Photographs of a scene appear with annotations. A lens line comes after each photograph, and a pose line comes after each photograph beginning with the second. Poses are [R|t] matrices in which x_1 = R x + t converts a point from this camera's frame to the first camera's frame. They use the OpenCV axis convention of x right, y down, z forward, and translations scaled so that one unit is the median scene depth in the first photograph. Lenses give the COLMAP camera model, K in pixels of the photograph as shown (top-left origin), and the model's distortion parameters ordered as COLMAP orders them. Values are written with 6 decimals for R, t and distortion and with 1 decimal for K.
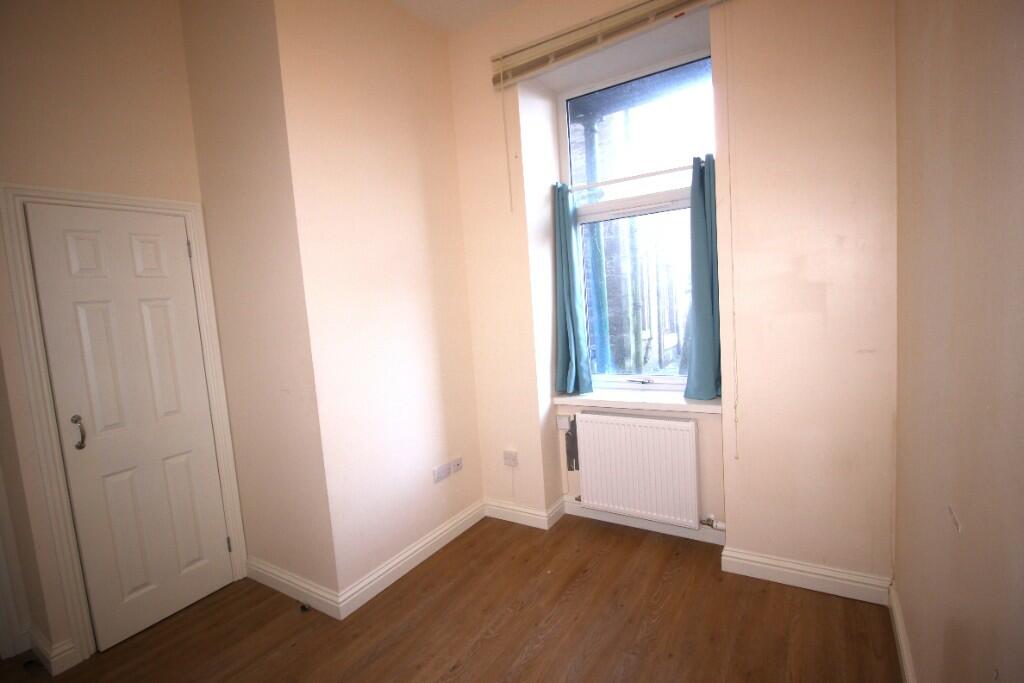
lens RADIAL K [[467.9, 0, 518.2], [0, 467.9, 343.4], [0, 0, 1]] dist [-0.022989, -0.004207]
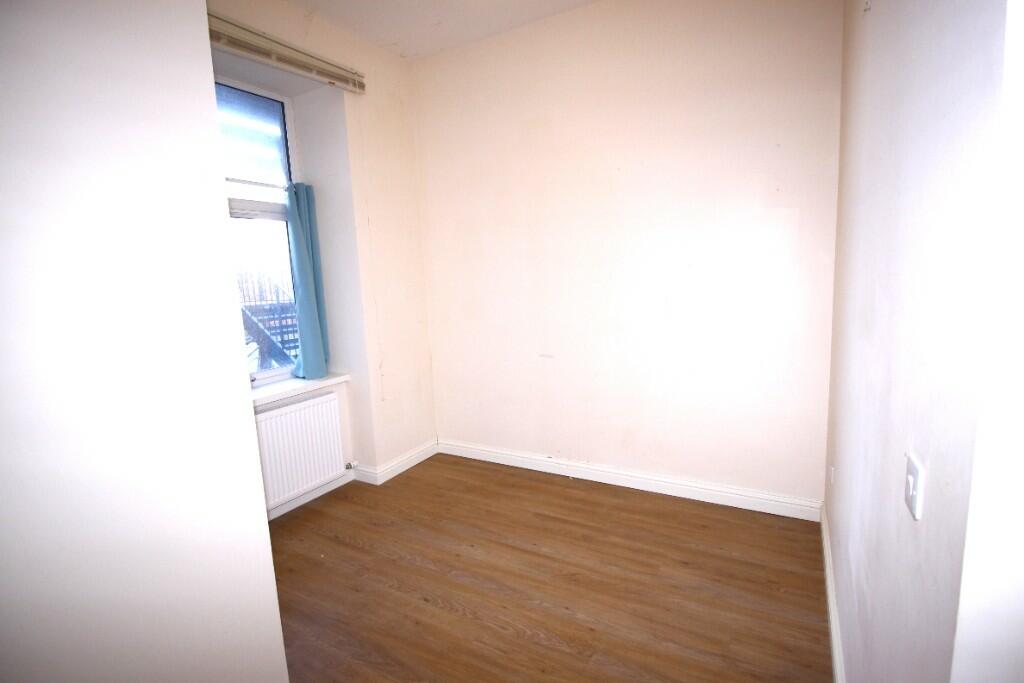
lens RADIAL K [[467.9, 0, 520.2], [0, 467.9, 339.6], [0, 0, 1]] dist [-0.022989, -0.004207]
pose [[-0.034287, -0.068176, 0.997084, -0.929250], [0.145560, 0.986692, 0.072471, 0.009699], [-0.988755, 0.147620, -0.023907, 0.519089]]
